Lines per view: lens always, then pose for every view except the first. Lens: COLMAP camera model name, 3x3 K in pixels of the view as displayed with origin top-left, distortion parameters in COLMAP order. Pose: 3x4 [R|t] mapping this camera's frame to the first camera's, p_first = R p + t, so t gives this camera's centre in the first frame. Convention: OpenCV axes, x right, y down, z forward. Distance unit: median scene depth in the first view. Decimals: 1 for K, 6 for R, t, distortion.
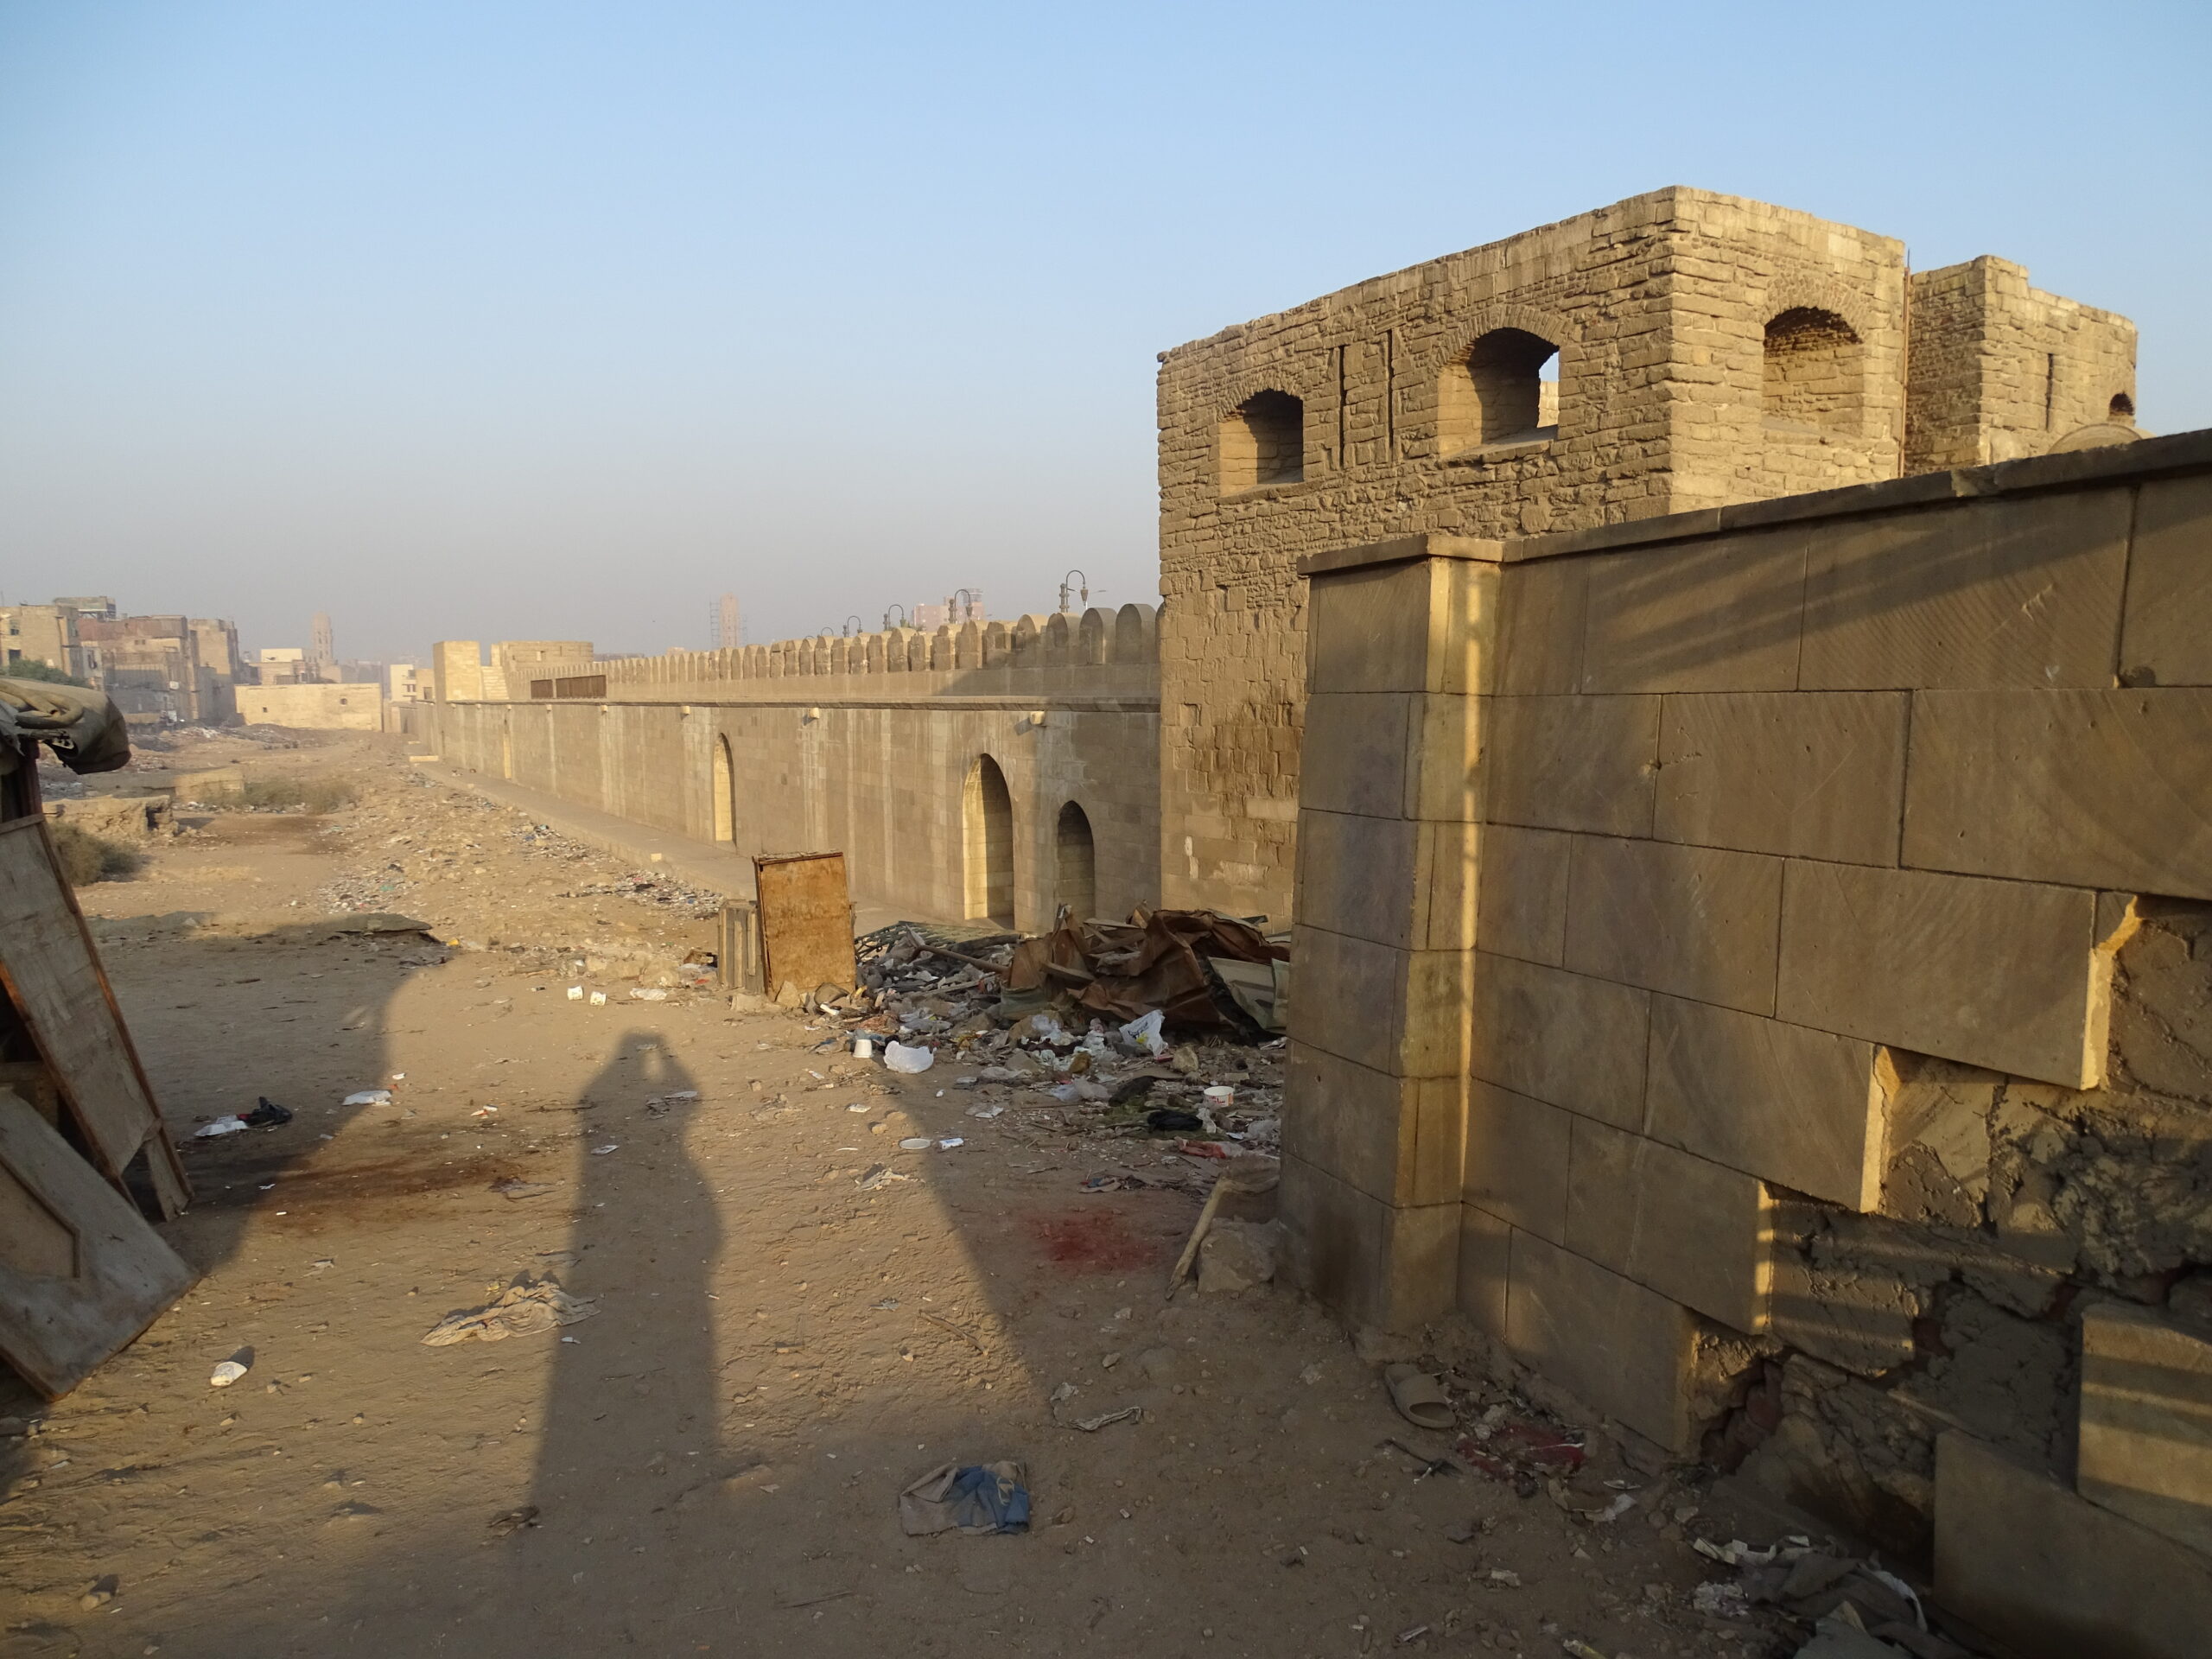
lens RADIAL K [[1571.3, 0, 1100.0], [0, 1571.3, 821.5], [0, 0, 1]] dist [-0.004822, -0.002060]
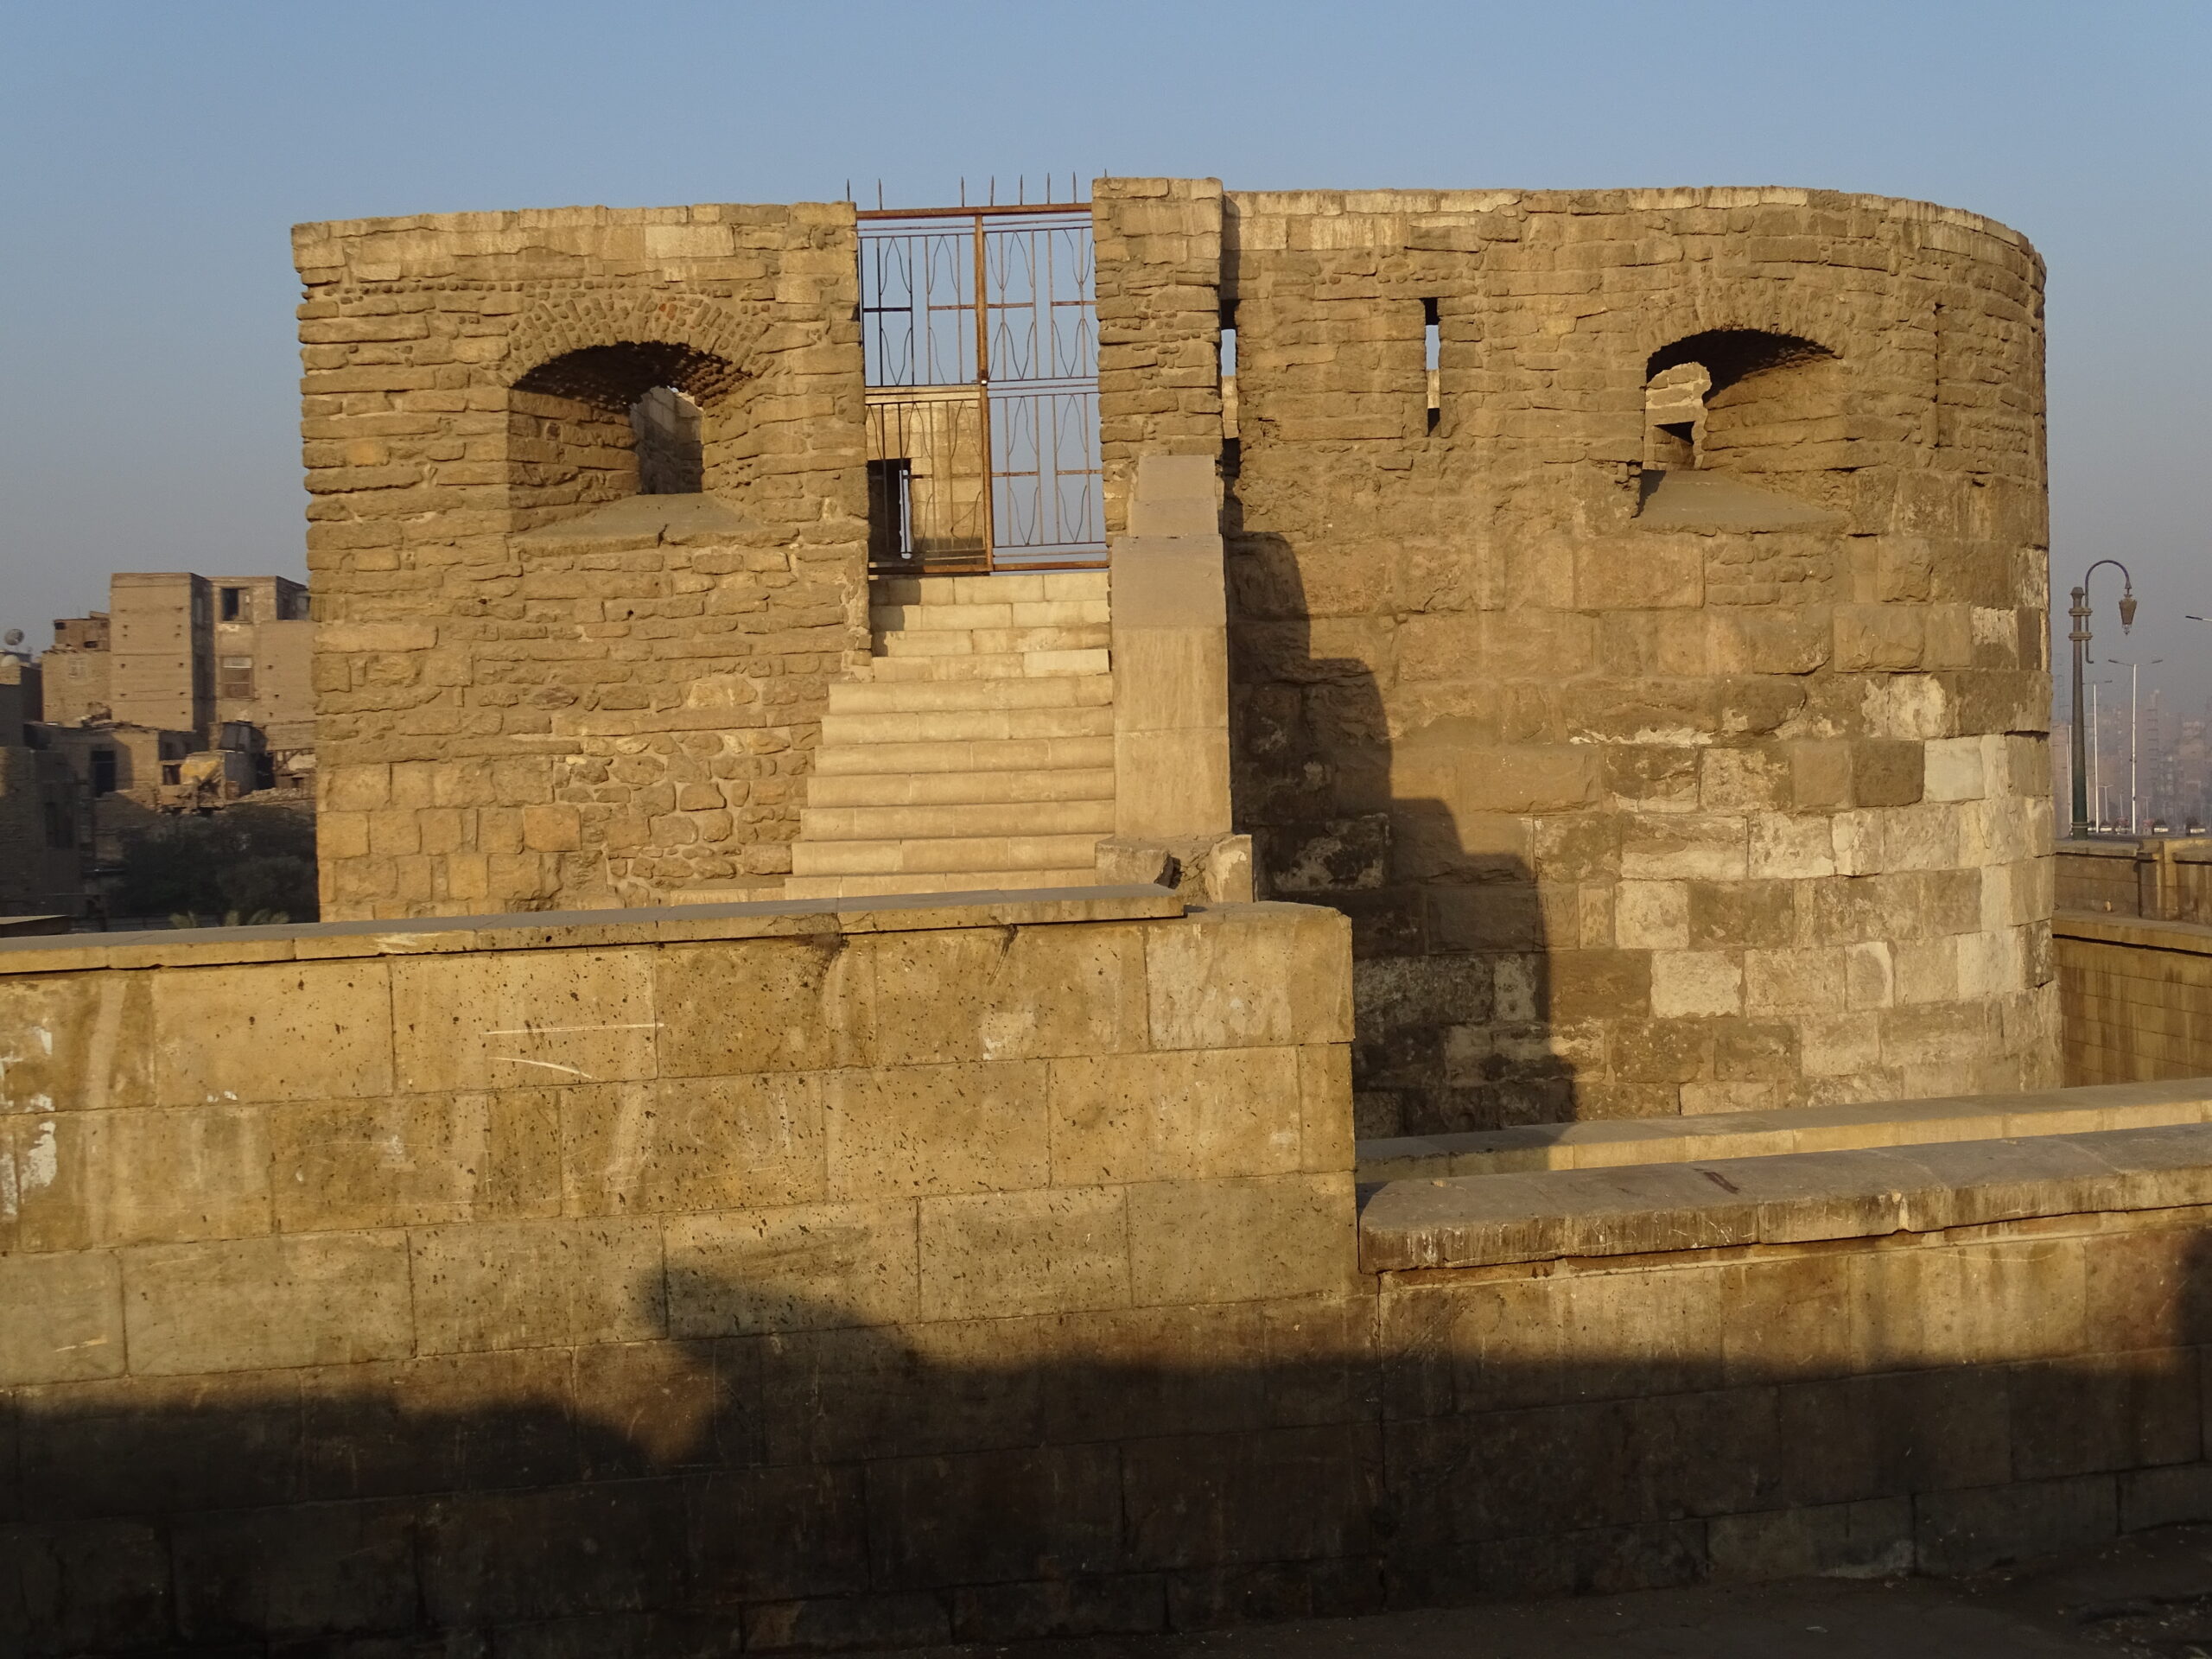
lens RADIAL K [[2482.9, 0, 1106.0], [0, 2482.9, 829.5], [0, 0, 1]] dist [0.041431, -0.031321]
pose [[0.820550, -0.007229, -0.571530, 1.244936], [-0.026066, 0.998407, -0.050050, -0.081481], [0.570981, 0.055966, 0.819054, 0.285711]]
